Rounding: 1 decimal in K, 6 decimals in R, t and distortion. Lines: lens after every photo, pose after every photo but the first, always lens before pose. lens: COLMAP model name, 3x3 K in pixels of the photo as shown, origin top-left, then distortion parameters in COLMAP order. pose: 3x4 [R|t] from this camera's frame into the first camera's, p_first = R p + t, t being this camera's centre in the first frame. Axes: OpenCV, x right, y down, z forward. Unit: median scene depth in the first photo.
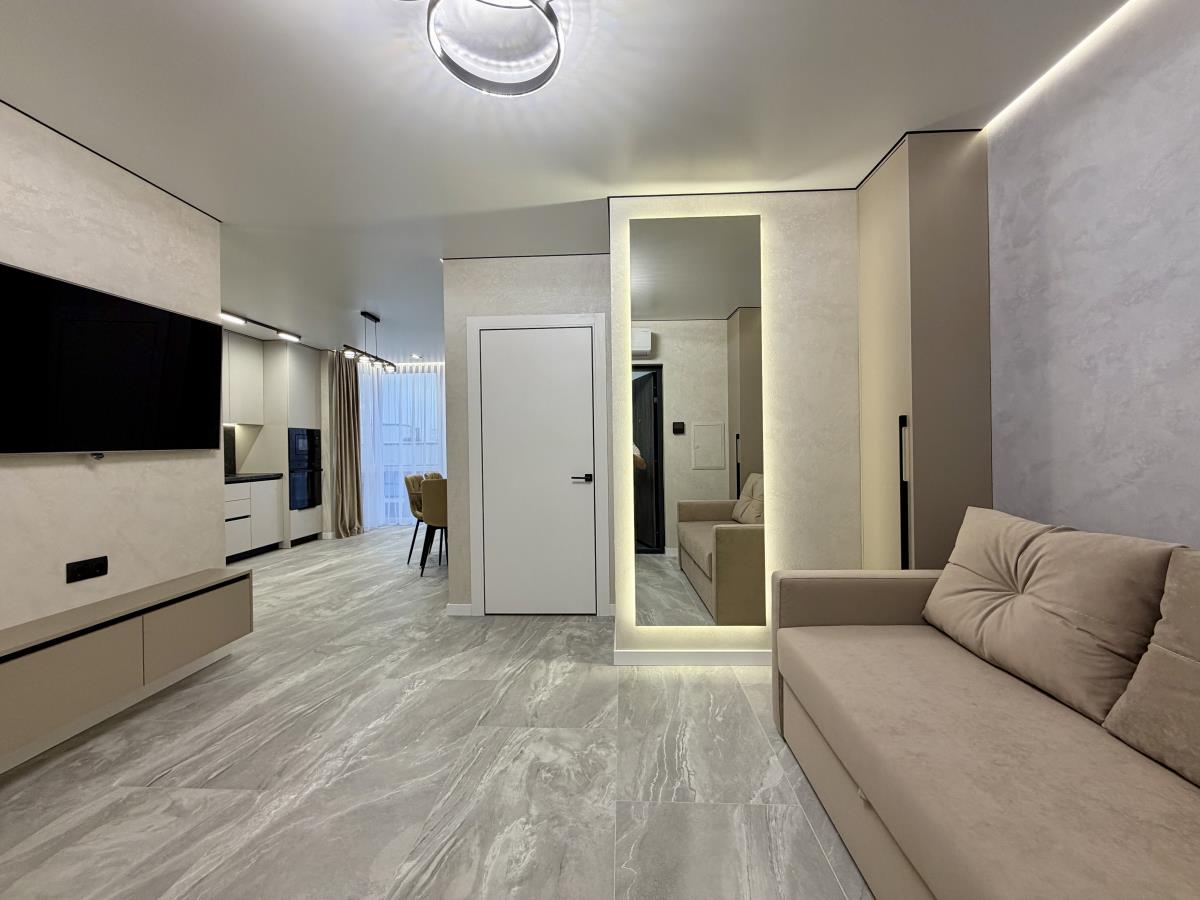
lens RADIAL K [[478.2, 0, 593.7], [0, 478.2, 449.6], [0, 0, 1]] dist [-0.000722, 0.000653]
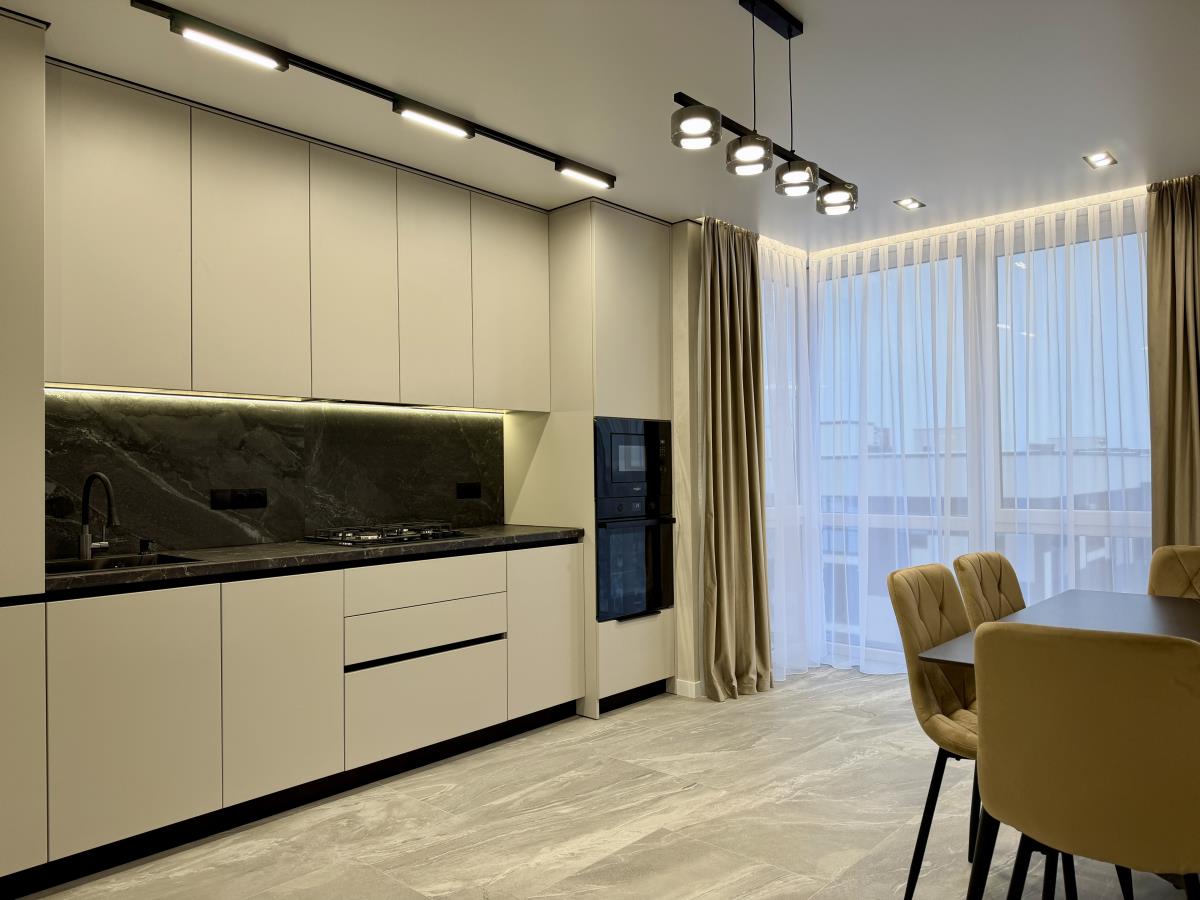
lens RADIAL K [[843.9, 0, 606.3], [0, 843.9, 448.5], [0, 0, 1]] dist [0.058386, -0.067544]
pose [[0.784749, -0.010692, -0.619721, -0.467441], [-0.002321, 0.999793, -0.020189, -0.010545], [0.619809, 0.017281, 0.784563, 1.099167]]
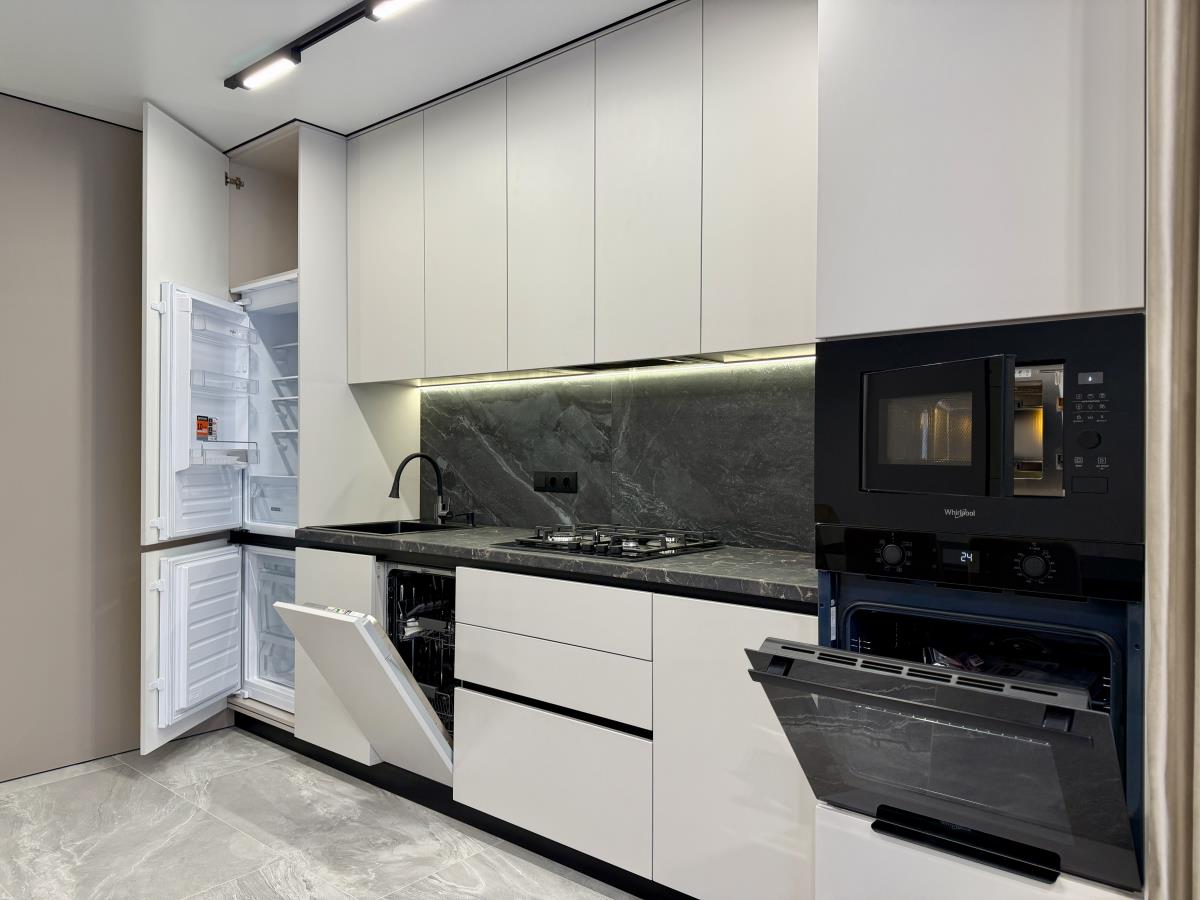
lens RADIAL K [[843.9, 0, 600.5], [0, 843.9, 446.8], [0, 0, 1]] dist [0.058386, -0.067544]
pose [[-0.597118, 0.002401, -0.802150, -0.811409], [-0.000611, 0.999994, 0.003448, -0.014949], [0.802153, 0.002549, -0.597113, 2.747927]]
